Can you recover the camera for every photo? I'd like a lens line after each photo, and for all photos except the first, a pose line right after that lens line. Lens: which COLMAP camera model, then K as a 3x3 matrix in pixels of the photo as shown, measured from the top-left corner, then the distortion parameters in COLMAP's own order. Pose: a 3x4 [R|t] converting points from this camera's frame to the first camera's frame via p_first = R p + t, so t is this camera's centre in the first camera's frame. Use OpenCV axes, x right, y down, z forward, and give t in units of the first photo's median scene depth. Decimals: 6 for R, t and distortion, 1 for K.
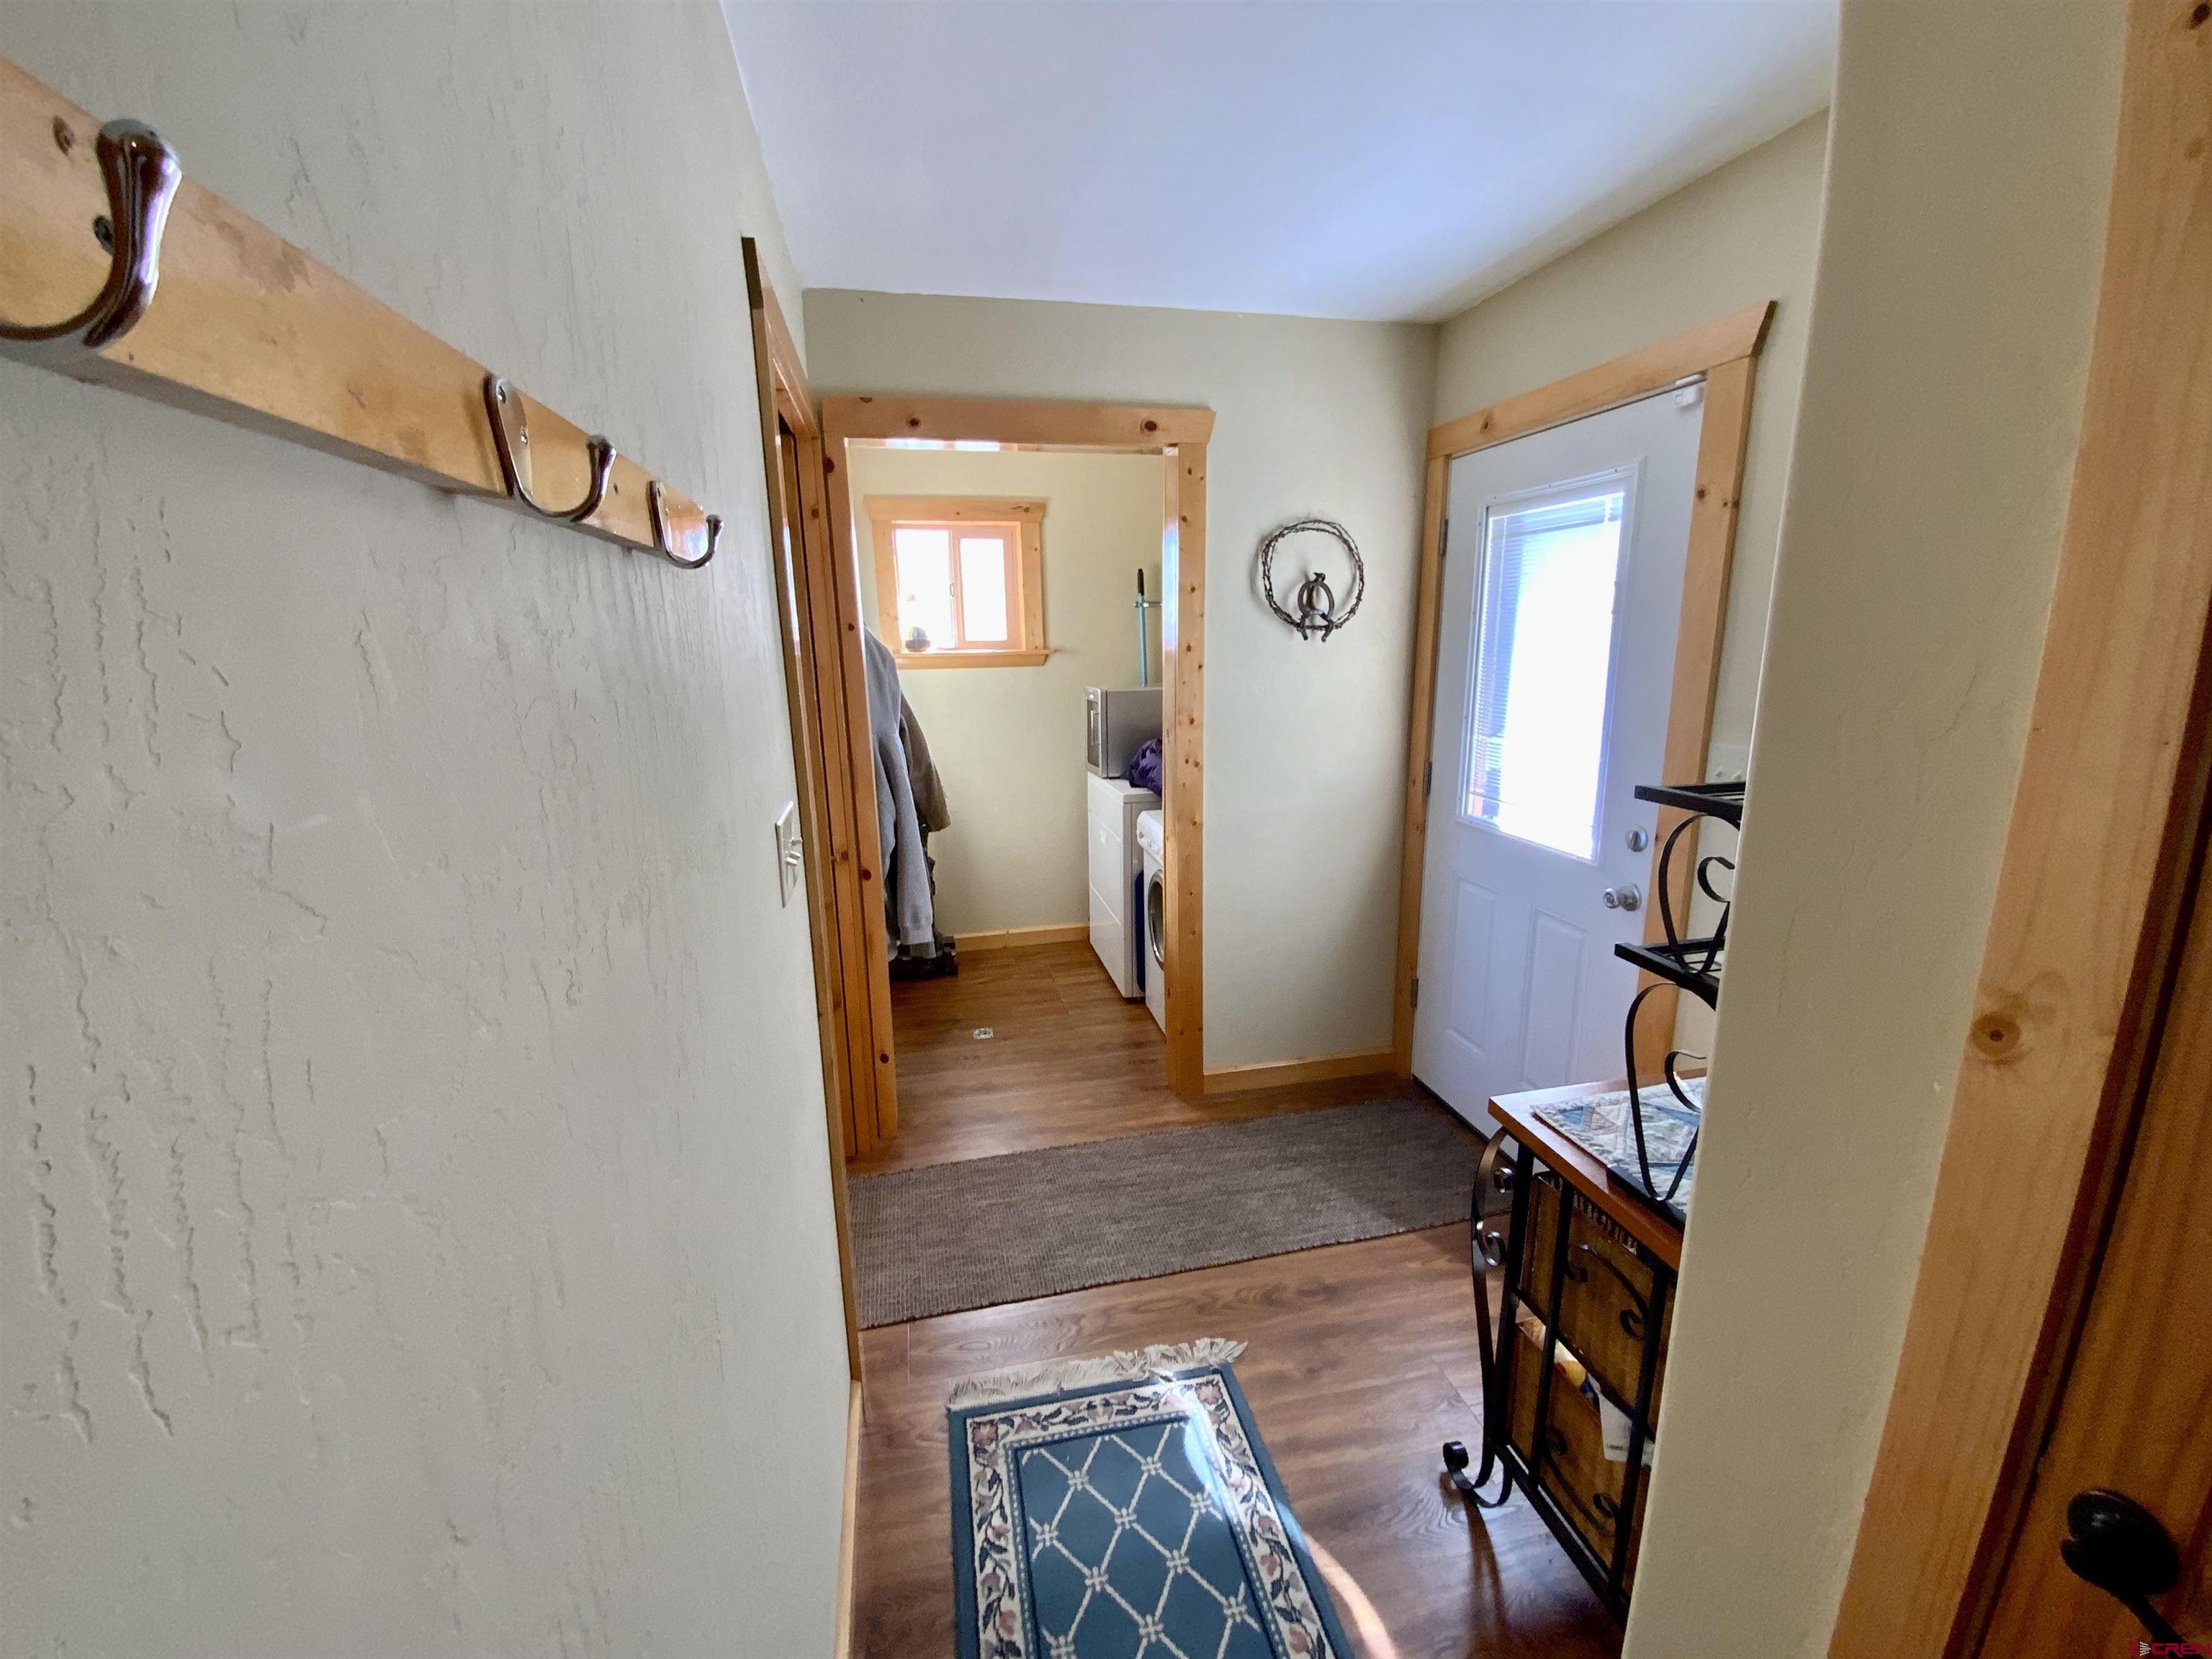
lens RADIAL K [[898.3, 0, 1101.6], [0, 898.3, 827.0], [0, 0, 1]] dist [0.044648, -0.029065]
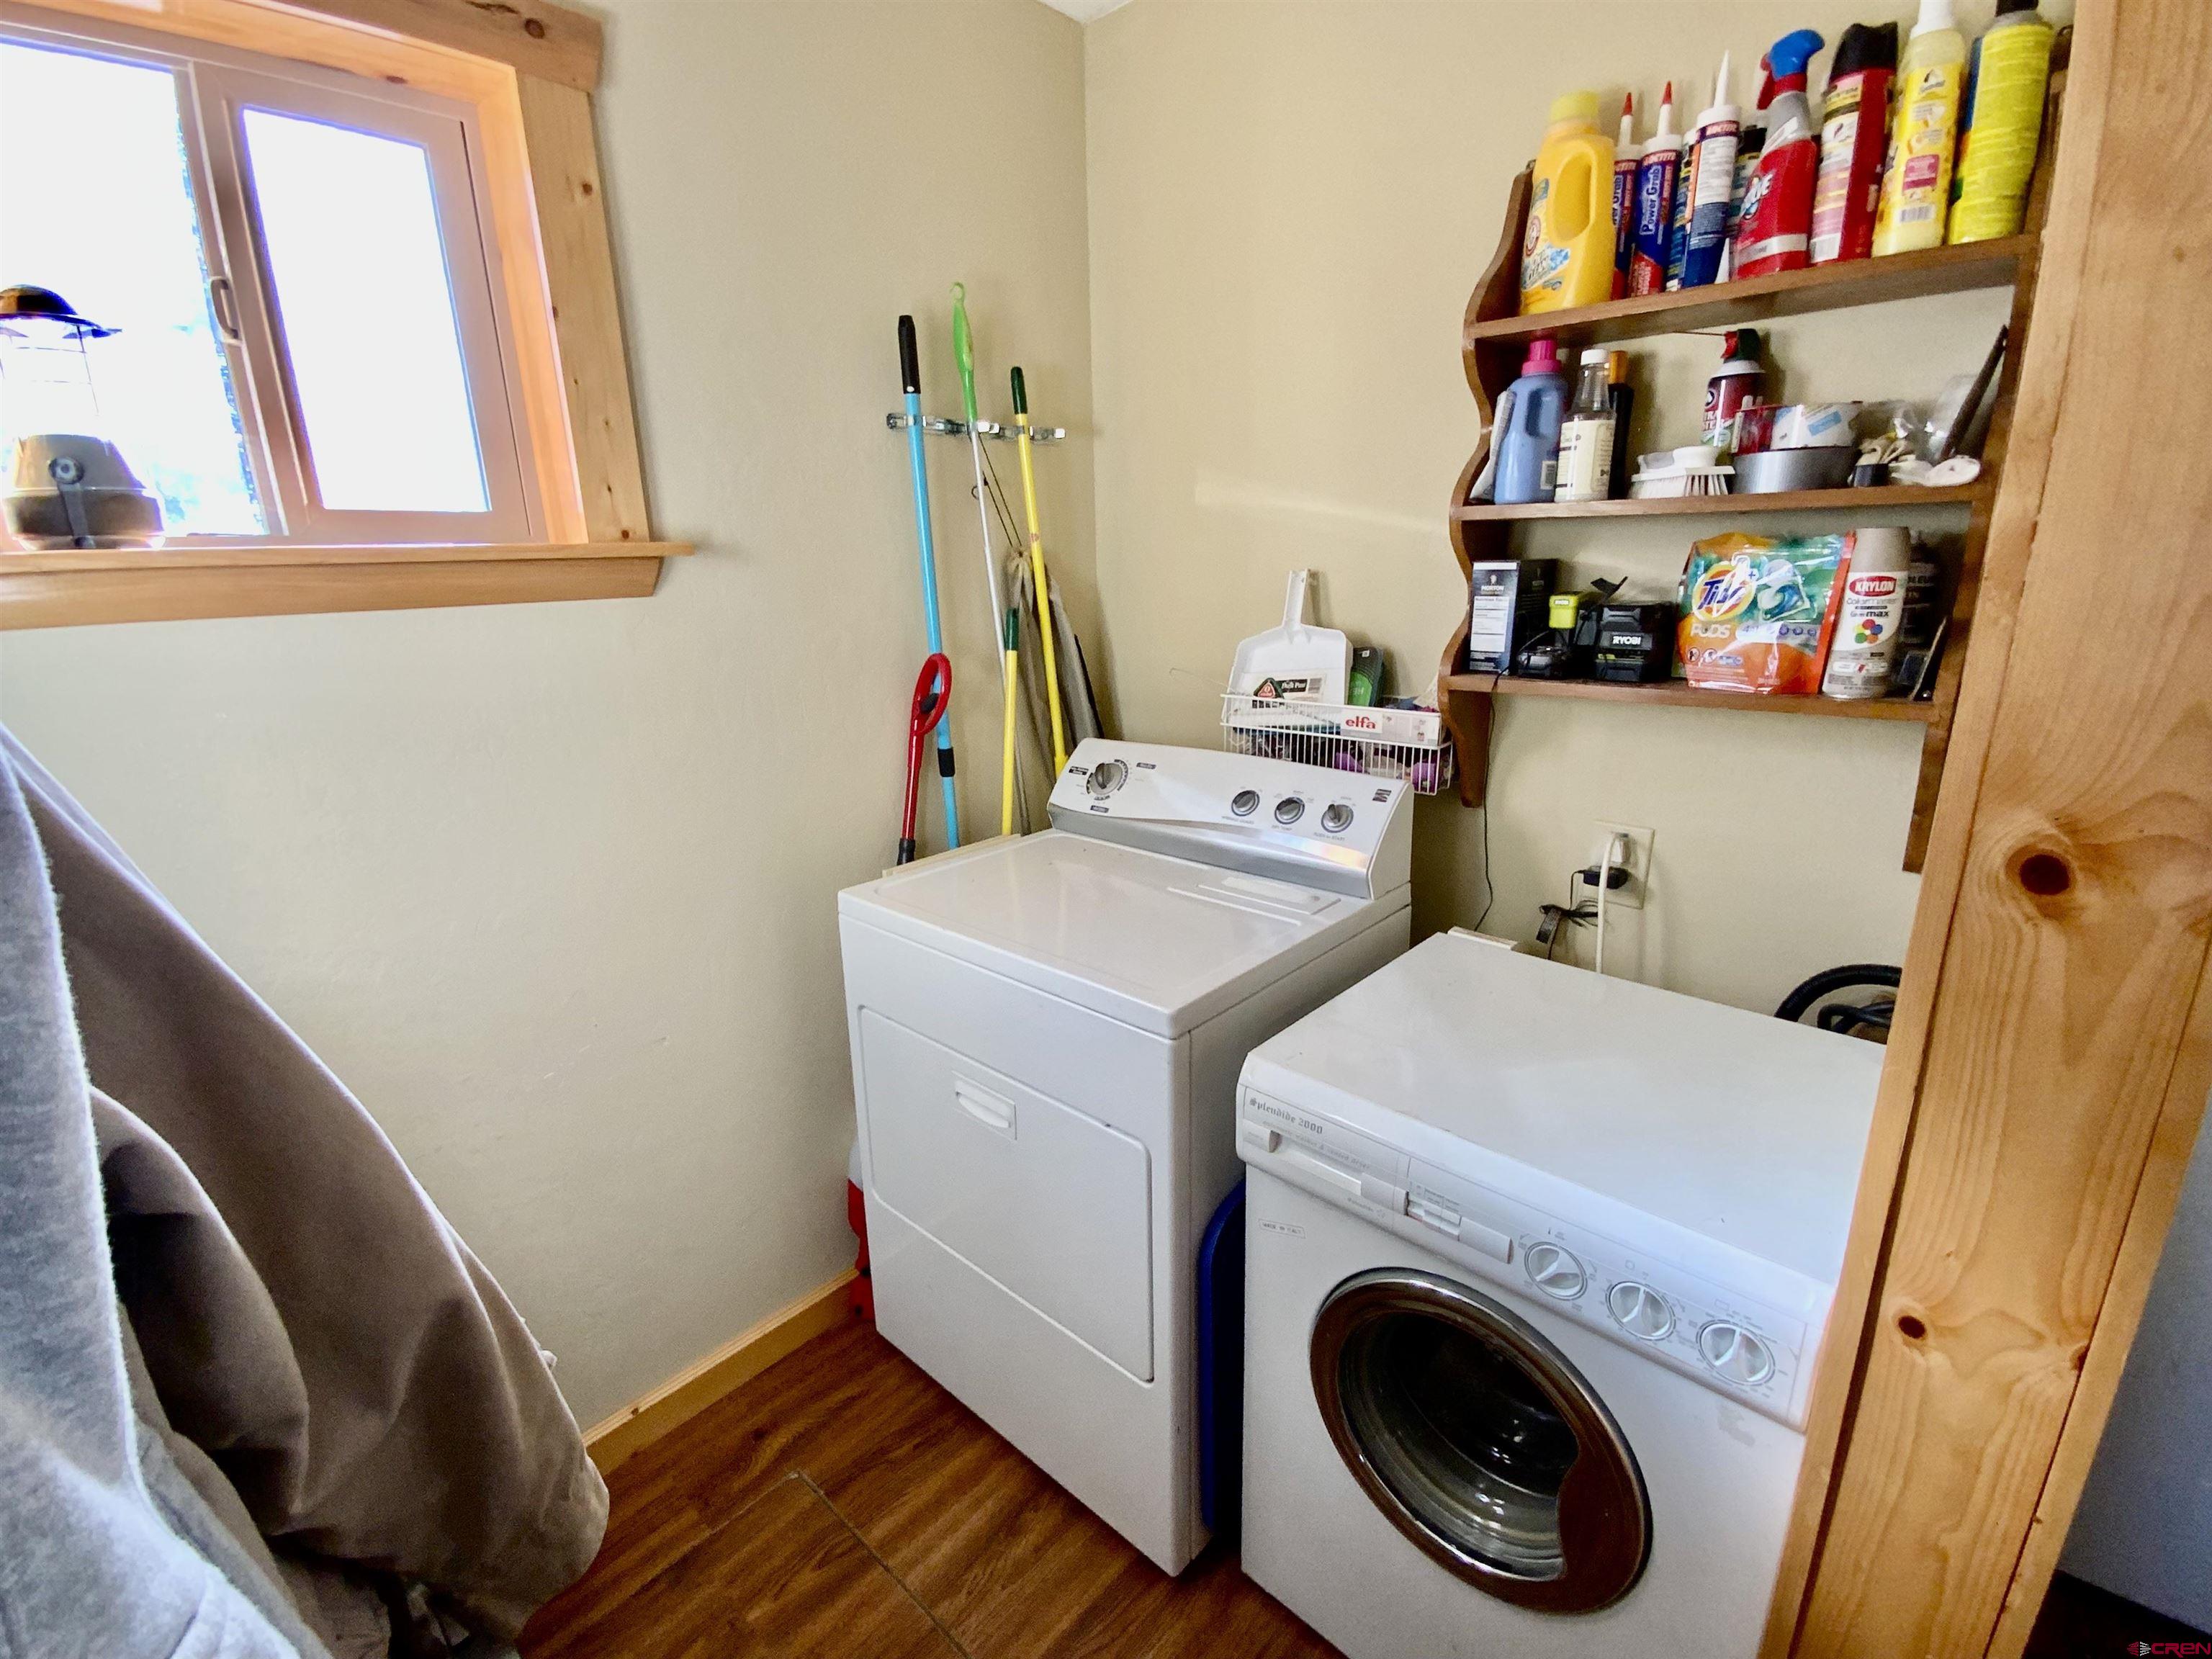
lens RADIAL K [[996.1, 0, 1106.0], [0, 996.1, 829.5], [0, 0, 1]] dist [0.000532, -0.000533]
pose [[0.821218, -0.153696, 0.549525, -0.253278], [0.133808, 0.988059, 0.076385, -0.192327], [-0.554704, 0.010802, 0.831978, 1.149671]]
